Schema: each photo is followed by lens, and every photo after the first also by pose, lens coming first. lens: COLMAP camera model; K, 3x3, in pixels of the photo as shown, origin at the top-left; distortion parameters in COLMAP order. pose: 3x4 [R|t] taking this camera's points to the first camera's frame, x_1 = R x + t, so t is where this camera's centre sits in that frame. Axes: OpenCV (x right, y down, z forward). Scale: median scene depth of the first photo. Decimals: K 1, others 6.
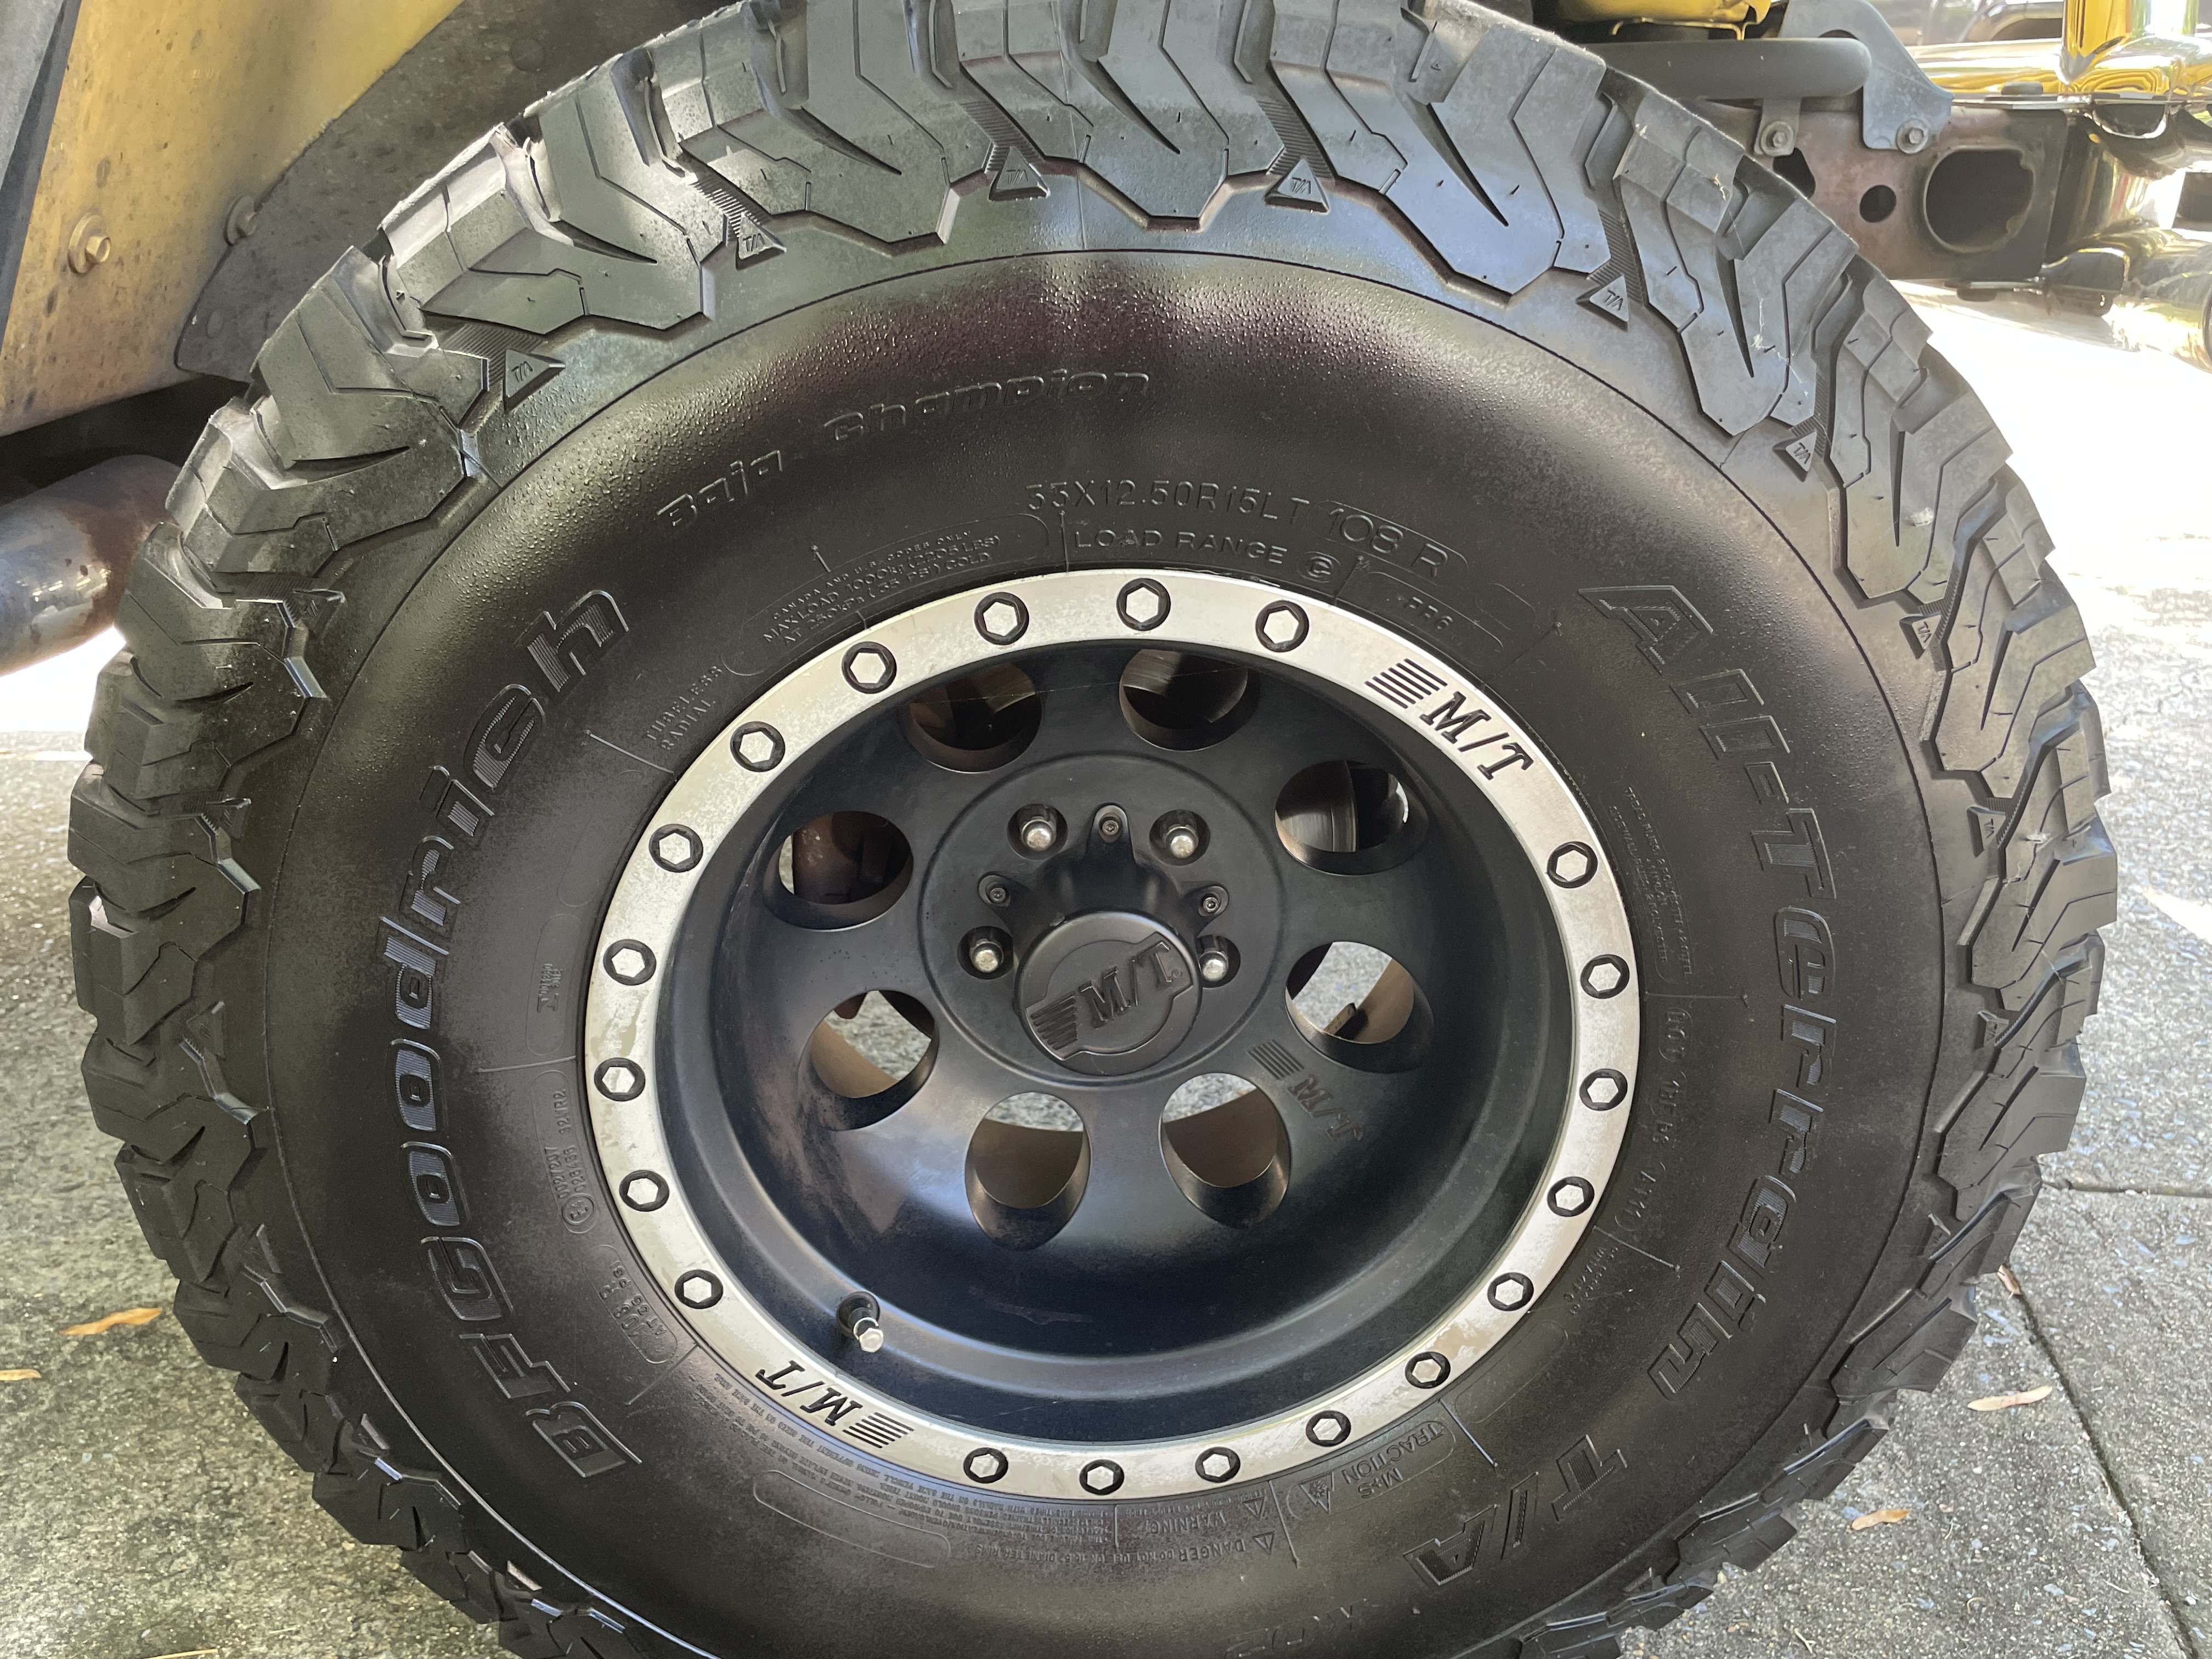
lens RADIAL K [[1745.1, 0, 1094.2], [0, 1745.1, 790.4], [0, 0, 1]] dist [0.091575, -0.120431]
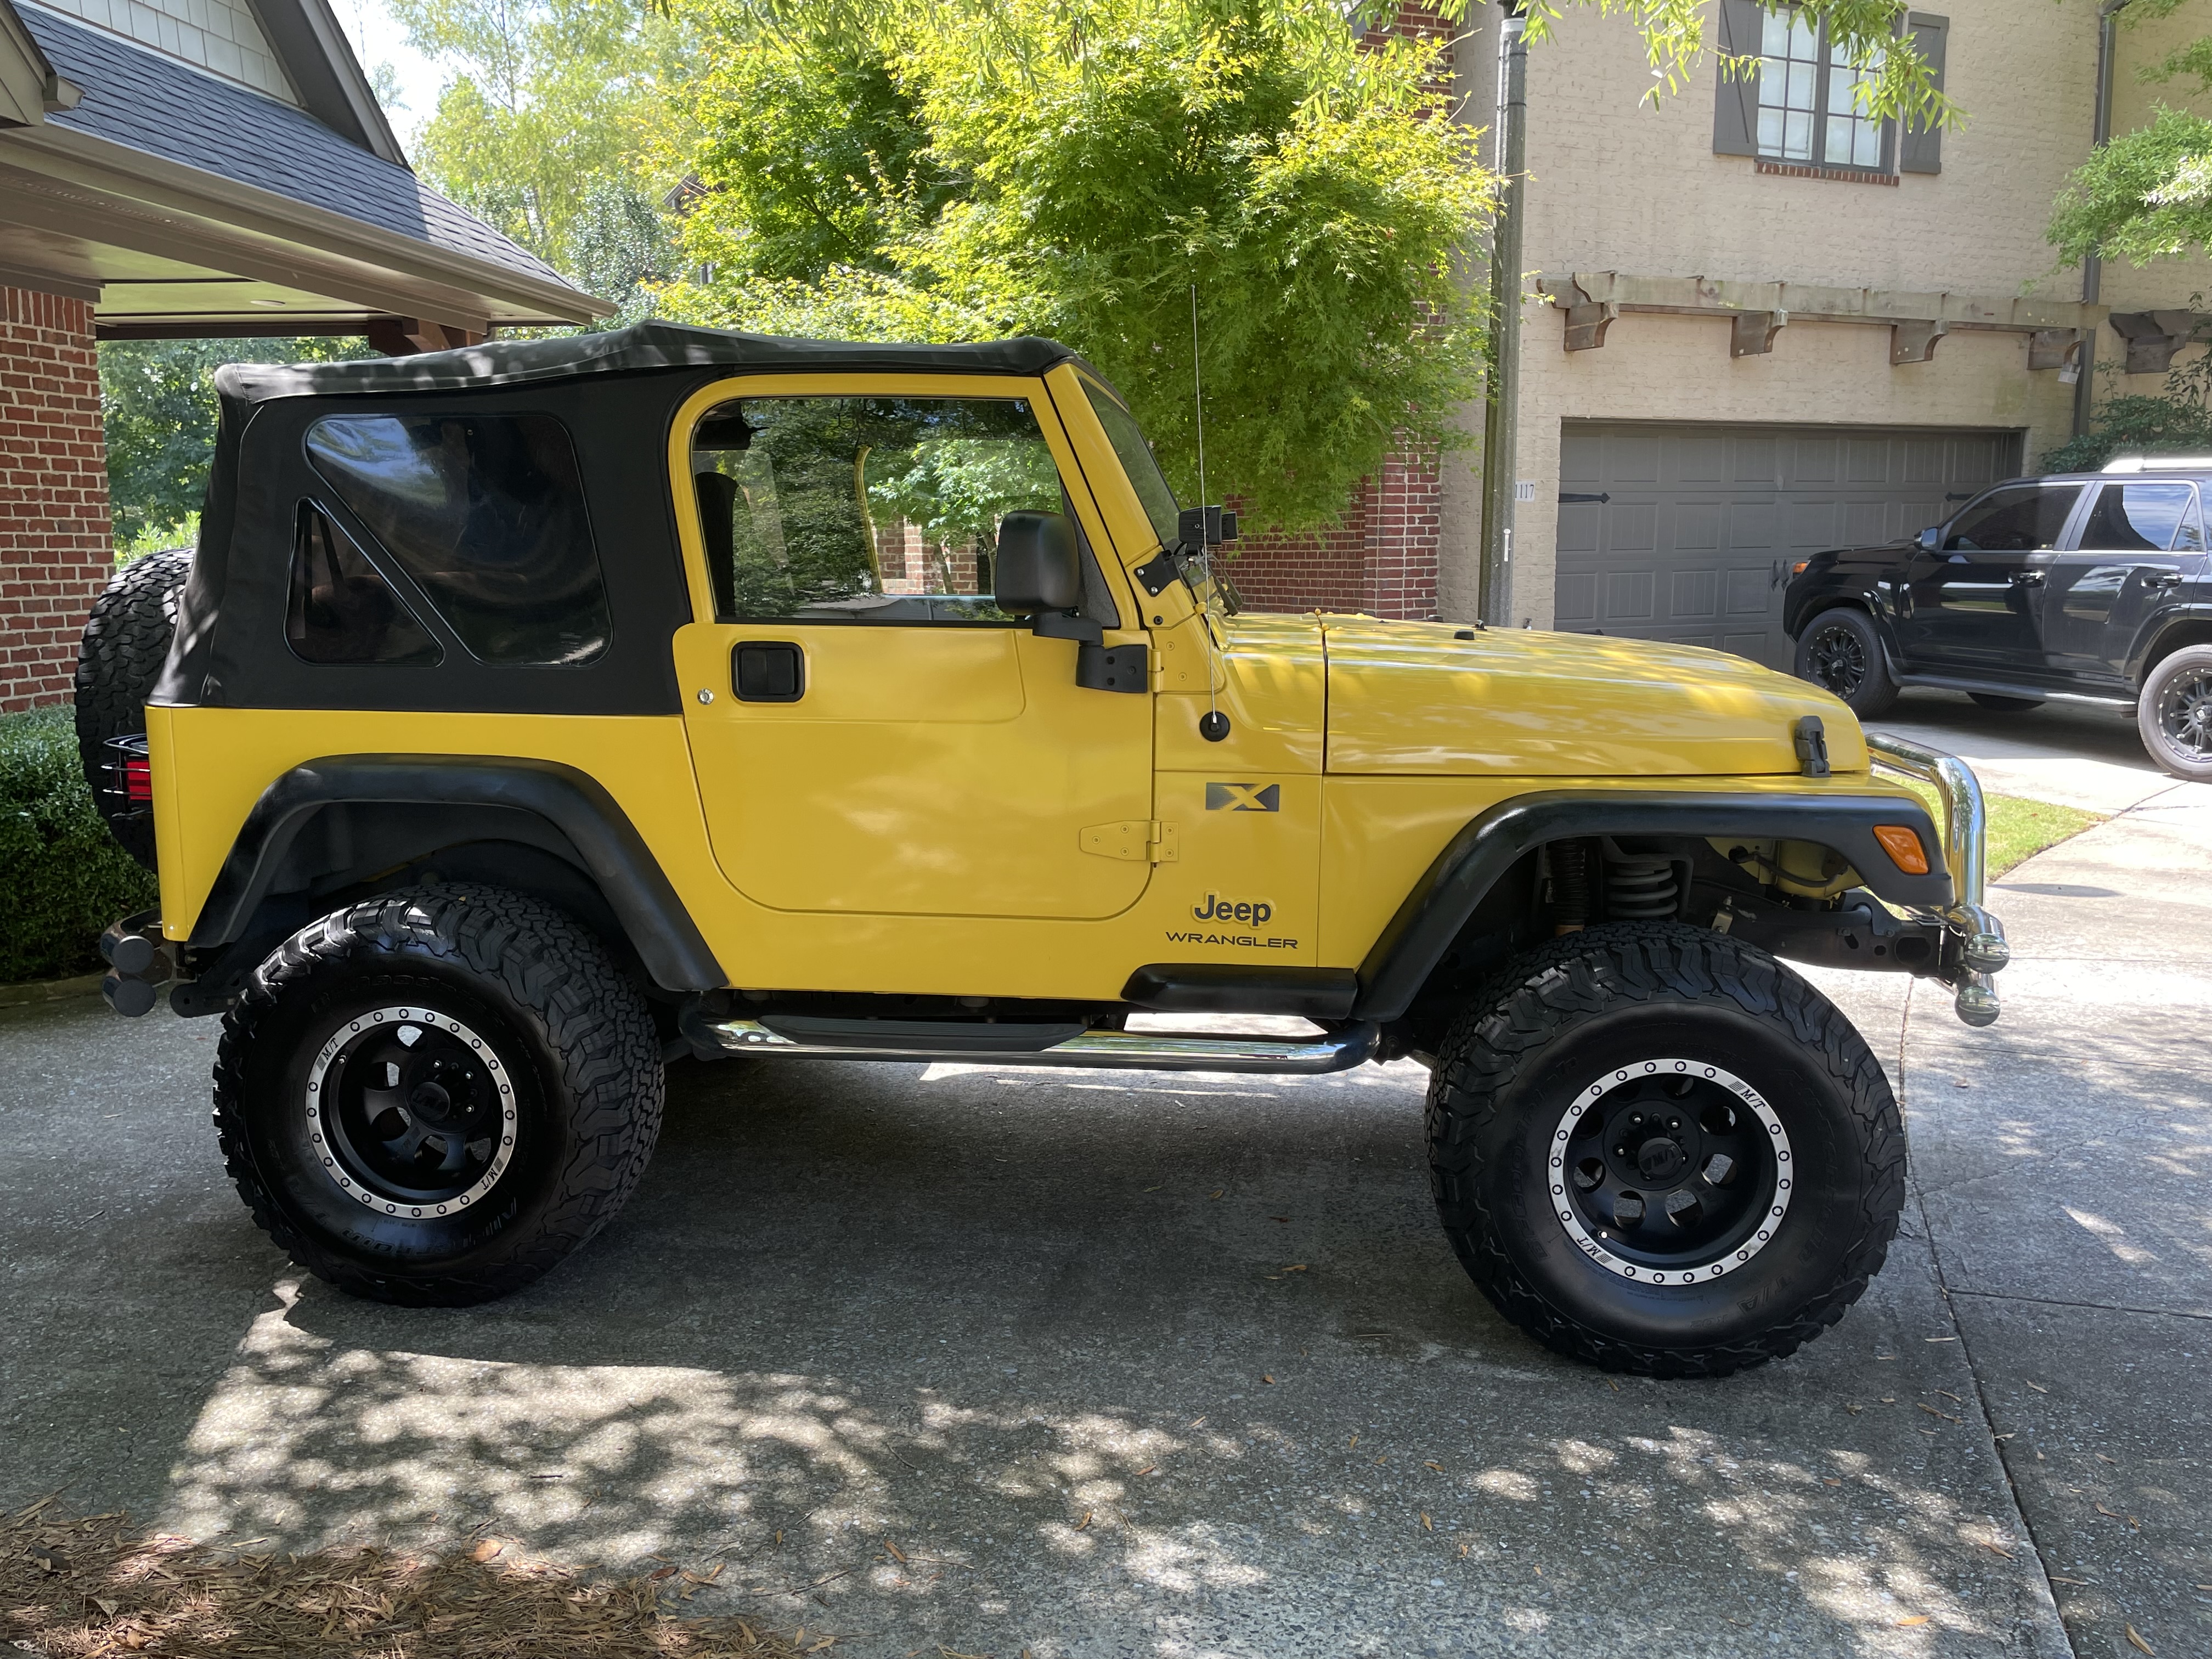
lens RADIAL K [[1745.1, 0, 1094.2], [0, 1745.1, 790.4], [0, 0, 1]] dist [0.091575, -0.120431]
pose [[0.986027, 0.035498, -0.162761, -0.741556], [-0.067287, 0.978654, -0.194188, 0.188430], [0.152394, 0.202426, 0.967367, -3.809909]]
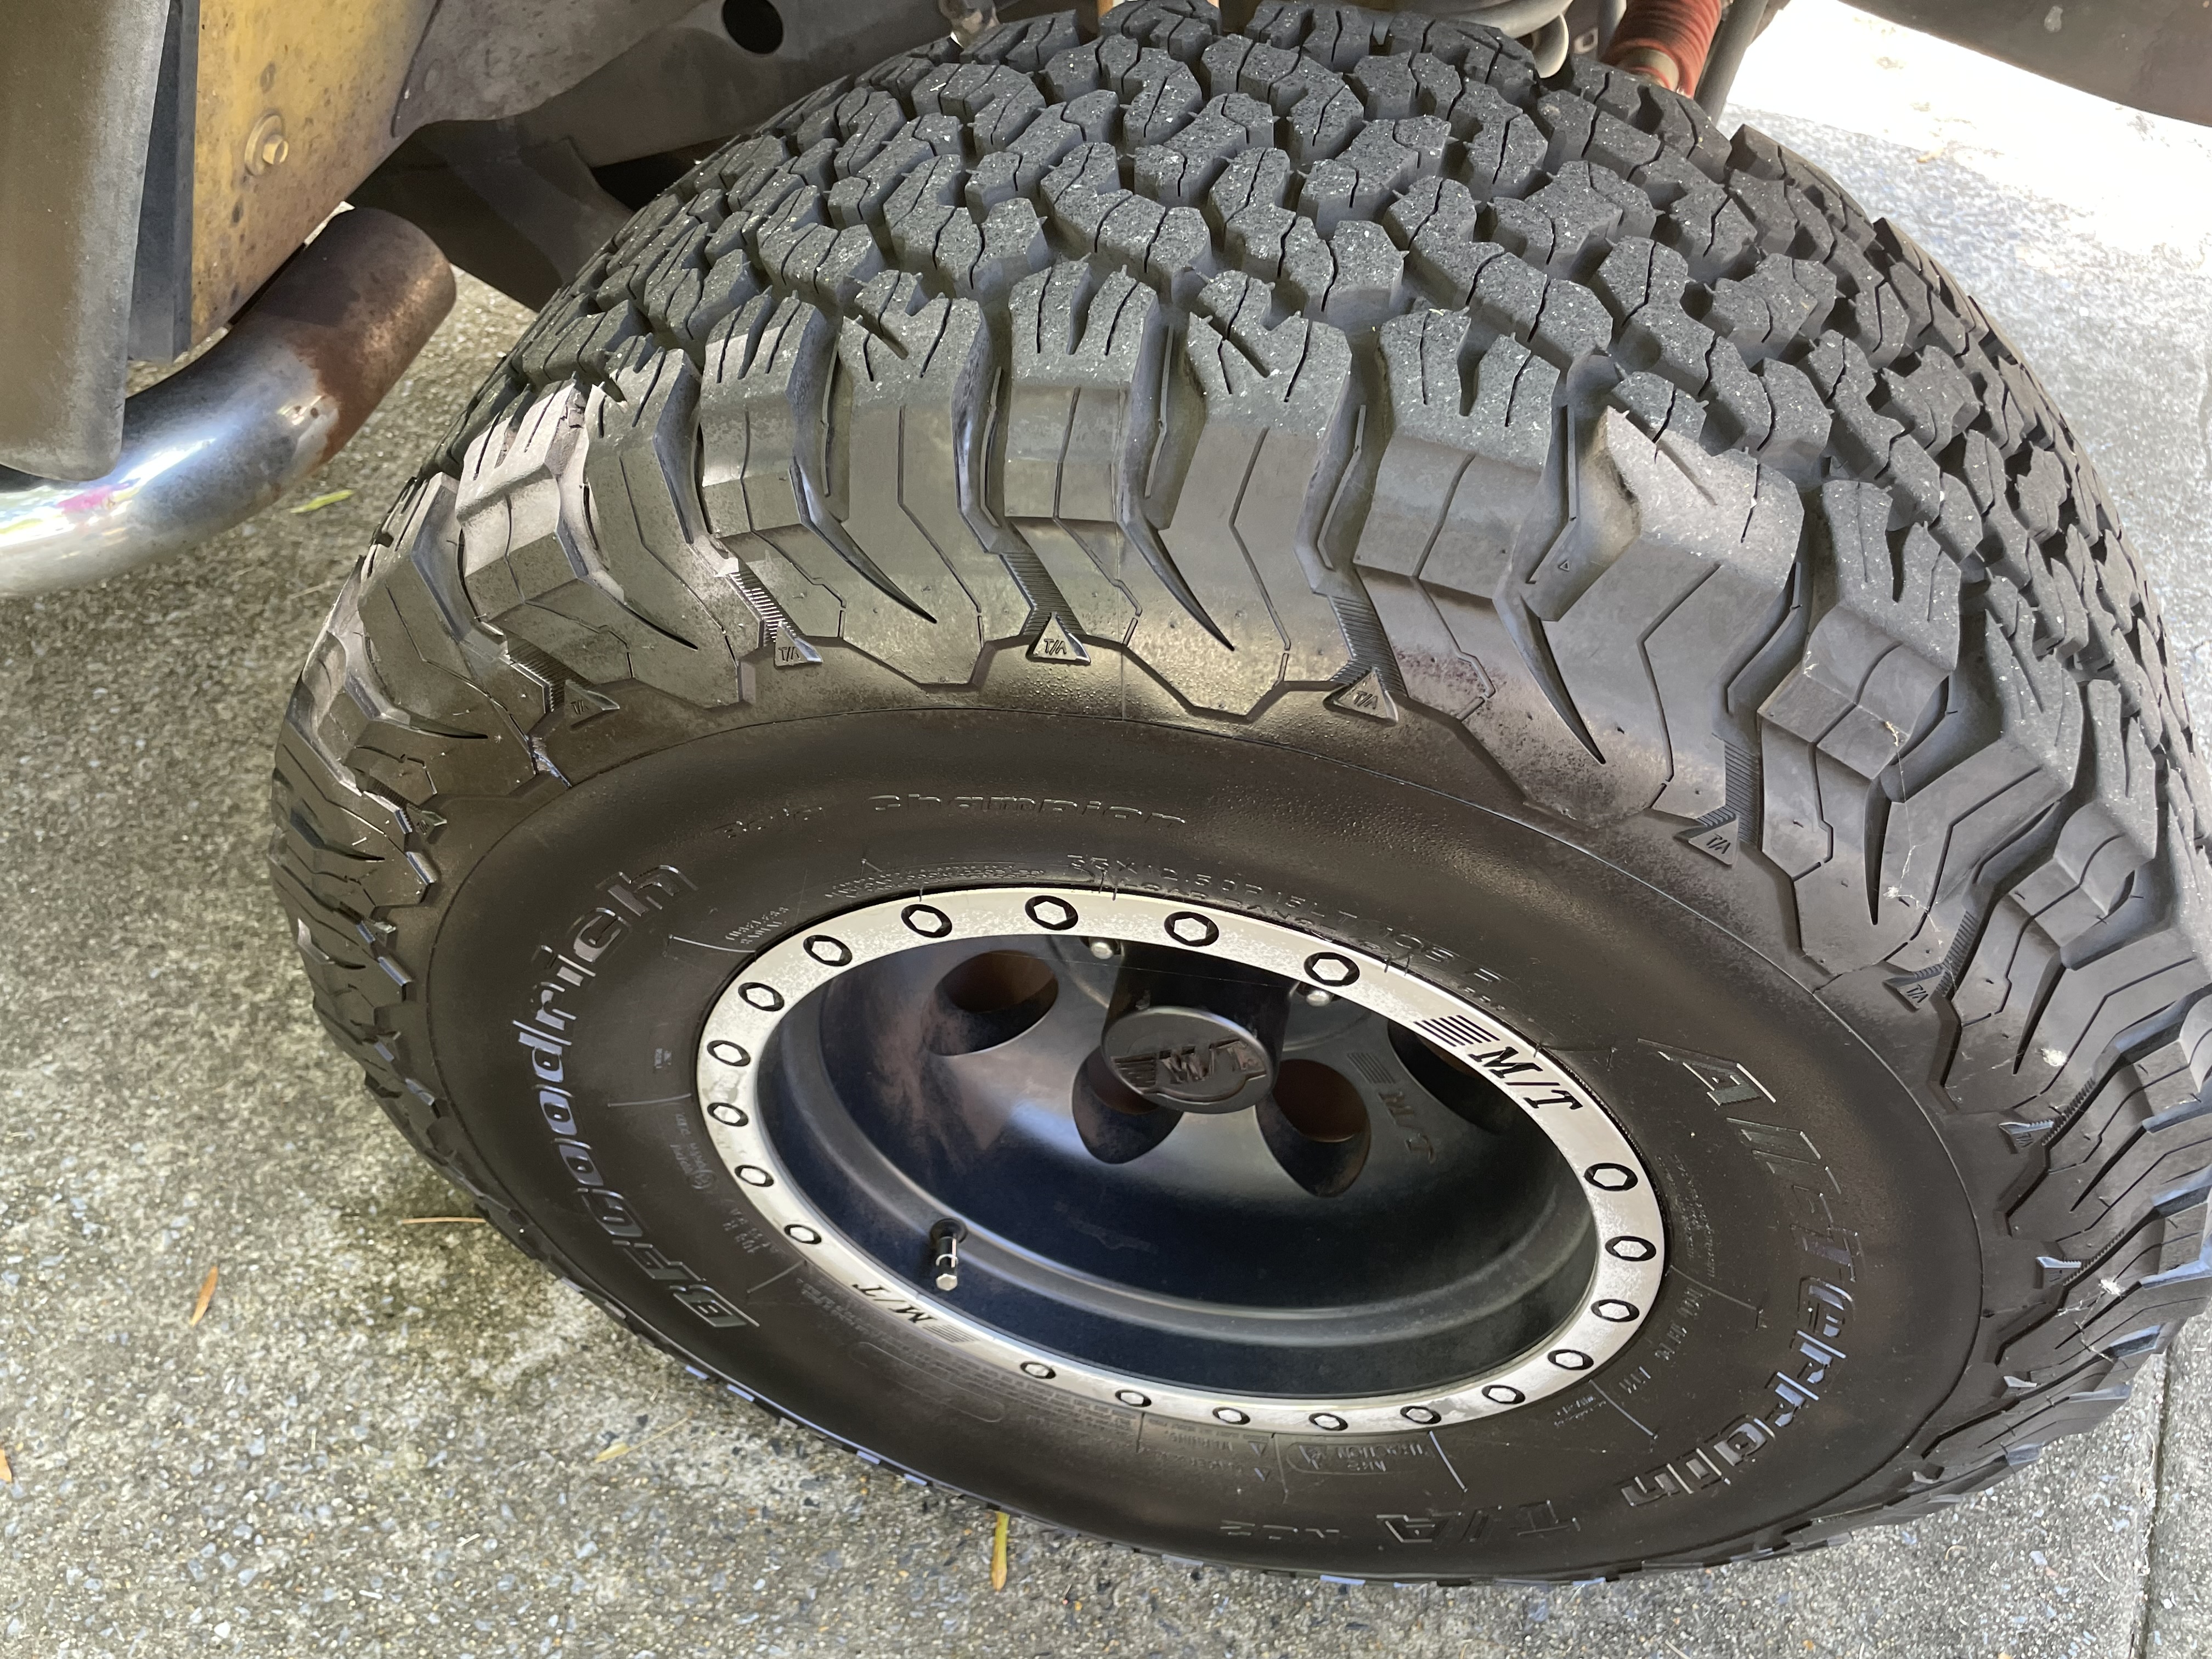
lens RADIAL K [[1754.3, 0, 1068.7], [0, 1754.3, 824.7], [0, 0, 1]] dist [0.094613, -0.127787]
pose [[0.964141, 0.192238, -0.182964, 0.120123], [-0.090468, 0.886199, 0.454387, -0.552350], [0.249493, -0.421540, 0.871812, 0.133077]]
